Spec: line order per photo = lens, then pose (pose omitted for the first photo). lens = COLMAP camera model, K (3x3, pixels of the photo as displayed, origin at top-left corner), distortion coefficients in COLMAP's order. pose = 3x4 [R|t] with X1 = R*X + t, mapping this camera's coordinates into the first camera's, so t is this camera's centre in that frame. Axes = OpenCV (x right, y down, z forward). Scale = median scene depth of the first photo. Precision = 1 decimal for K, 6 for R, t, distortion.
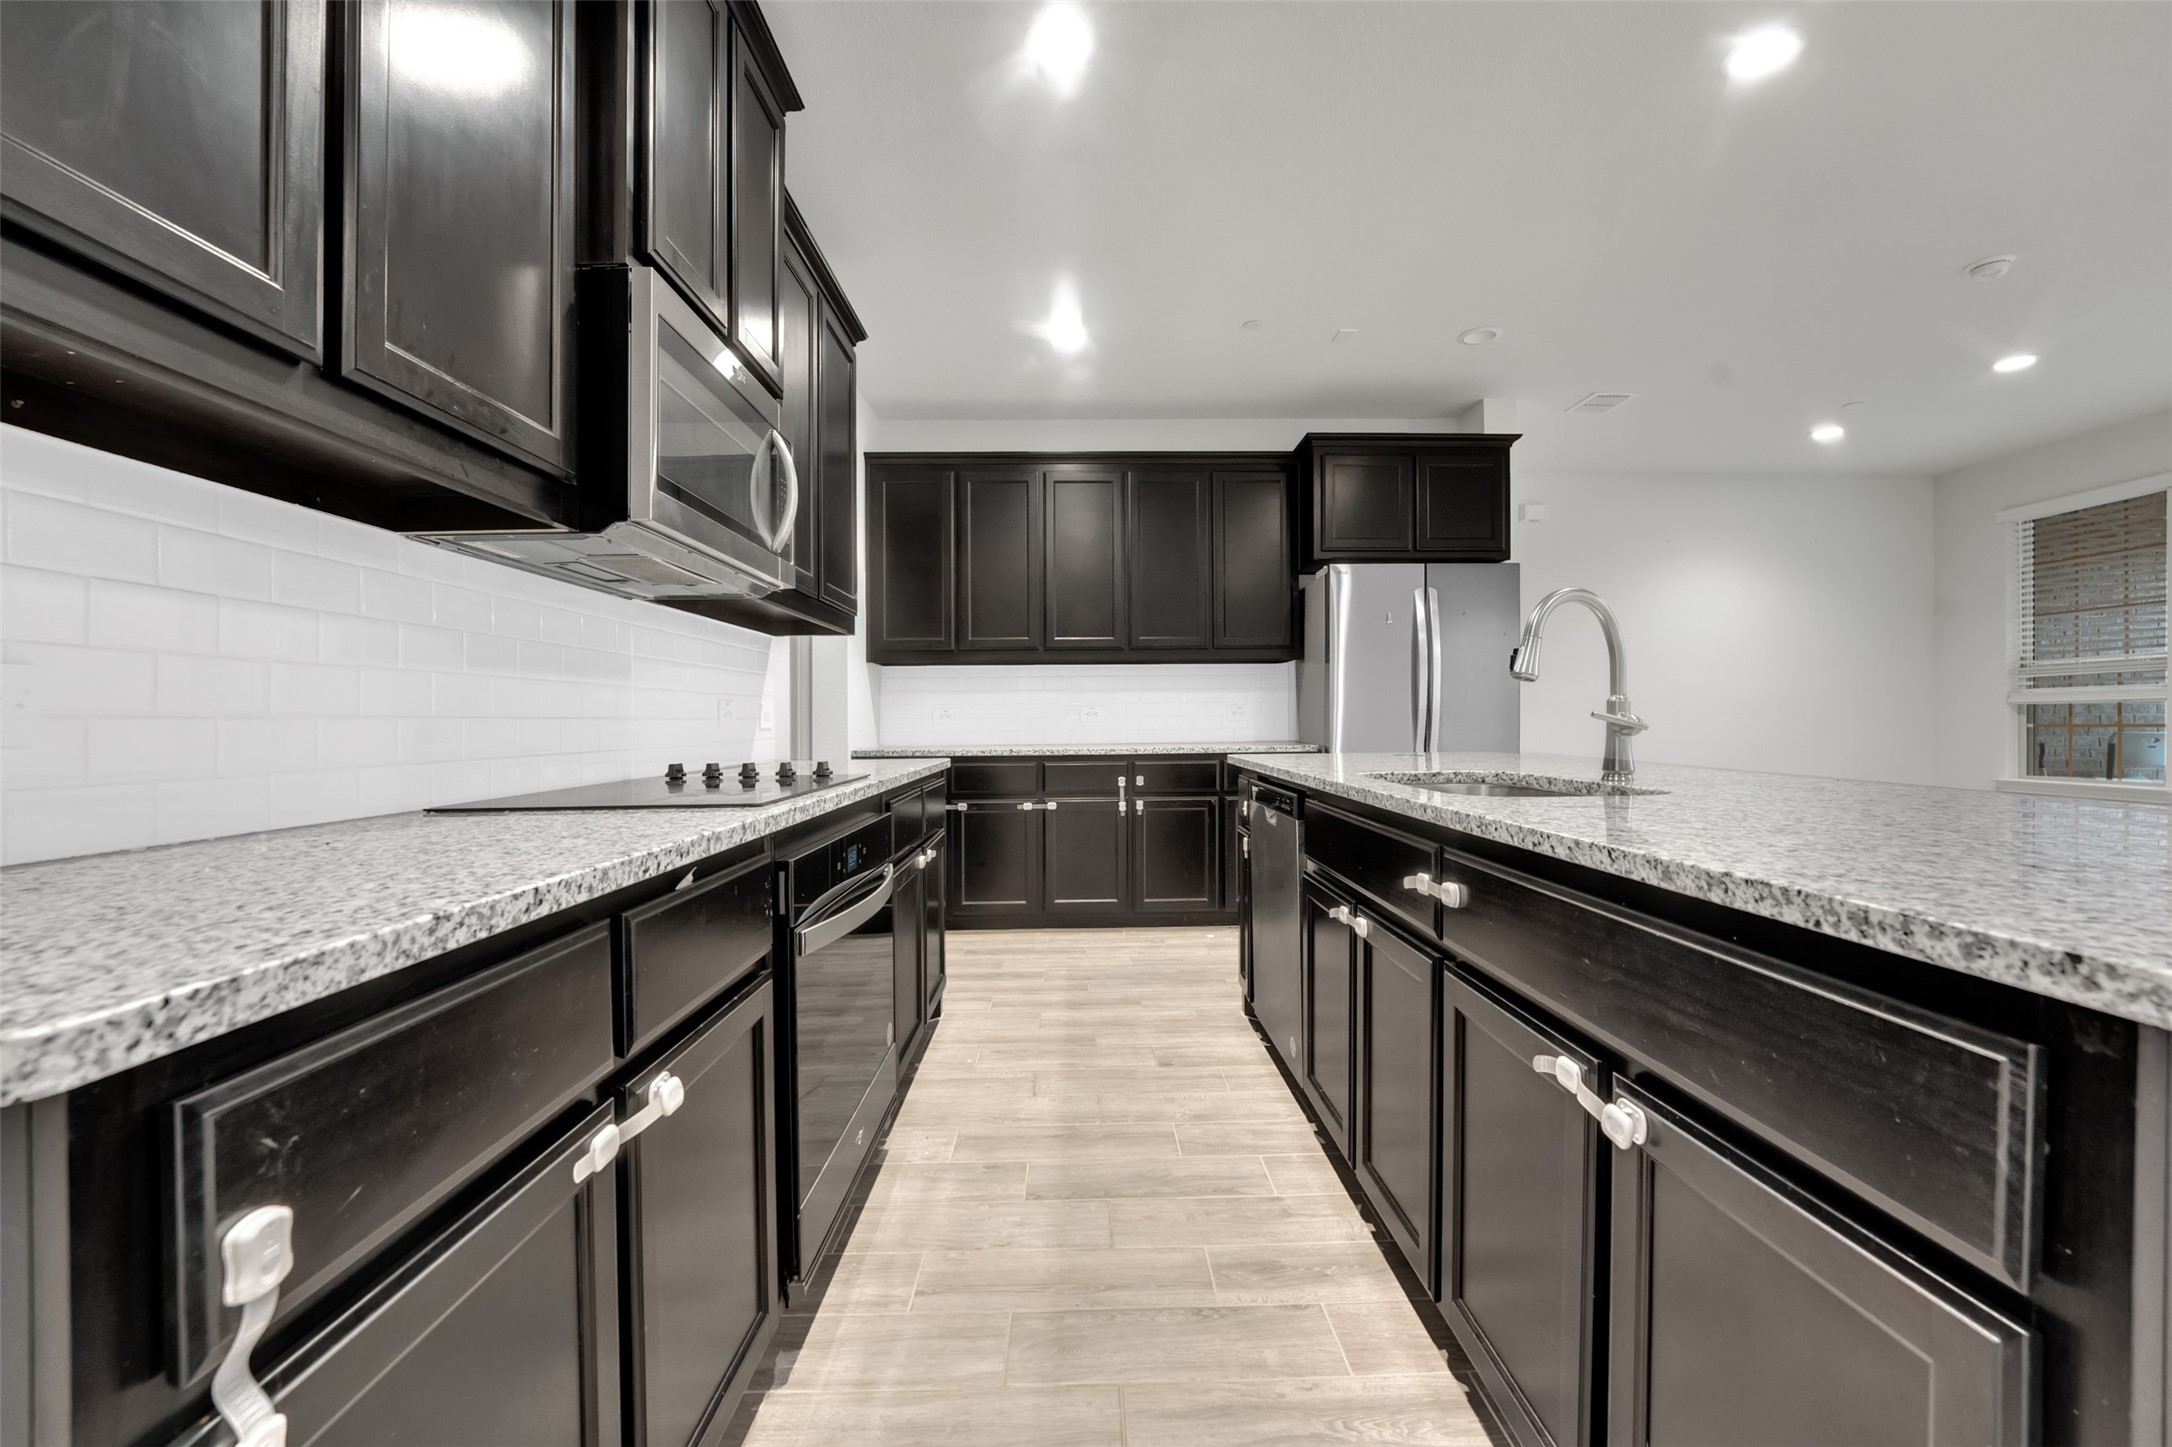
lens RADIAL K [[894.7, 0, 1094.7], [0, 894.7, 733.7], [0, 0, 1]] dist [-0.030056, 0.007391]
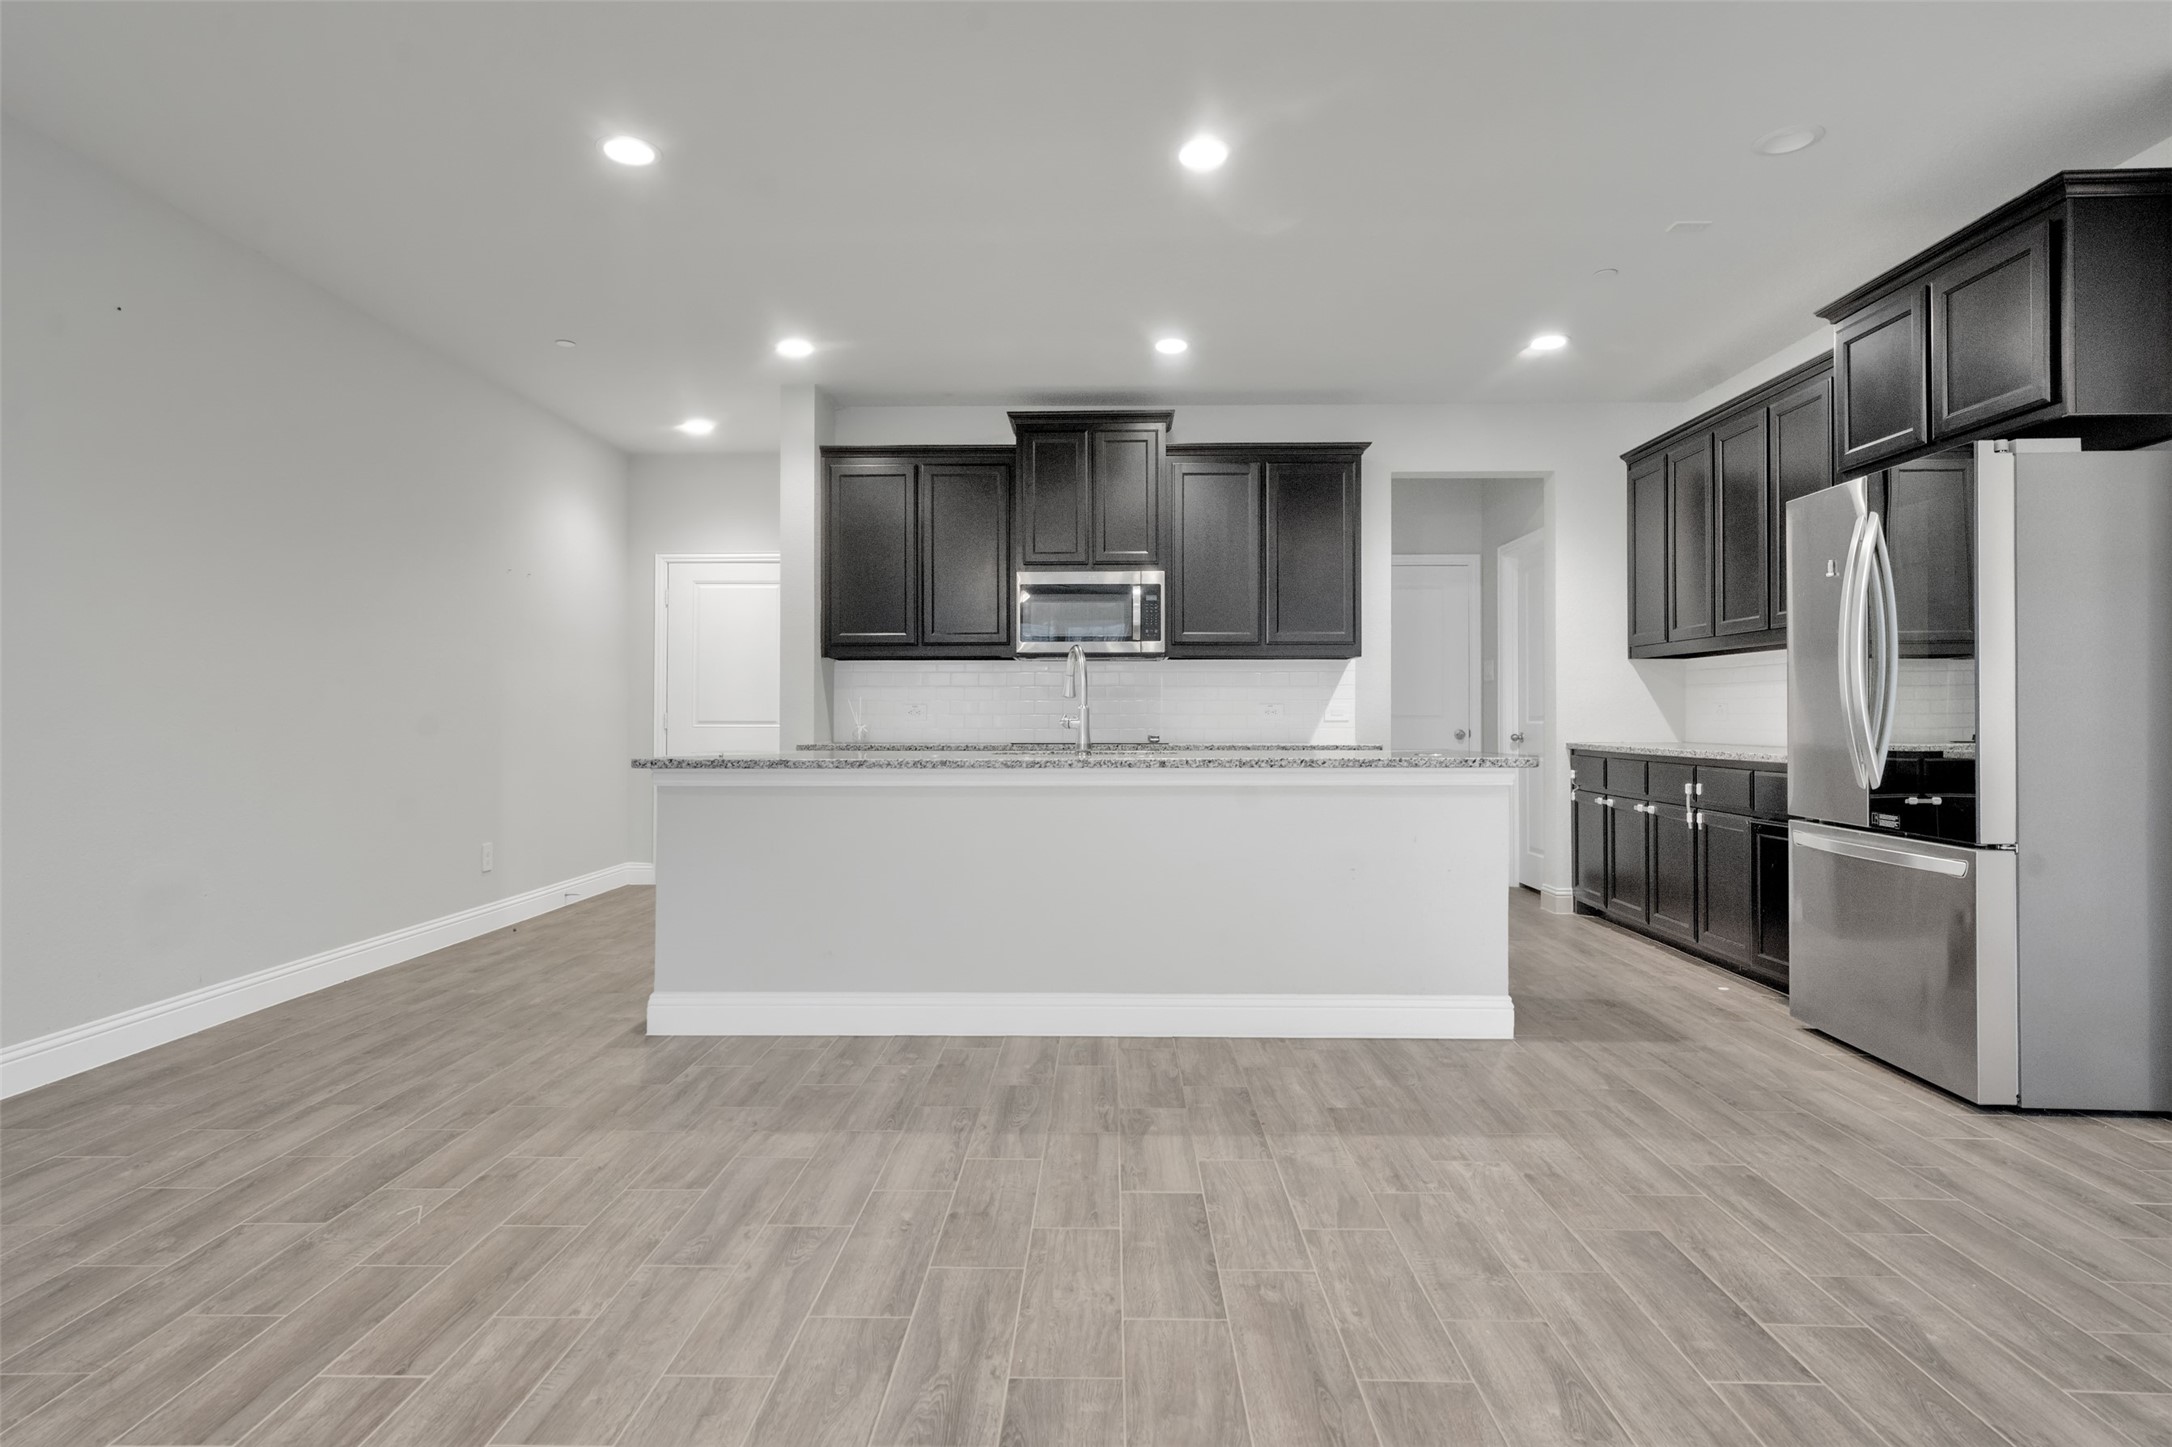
lens RADIAL K [[1170.7, 0, 1098.4], [0, 1170.7, 701.7], [0, 0, 1]] dist [0.015800, -0.000131]
pose [[-0.041039, -0.005895, -0.999140, 2.475806], [-0.014047, 0.999887, -0.005323, -0.033345], [0.999059, 0.013816, -0.041117, 0.982212]]
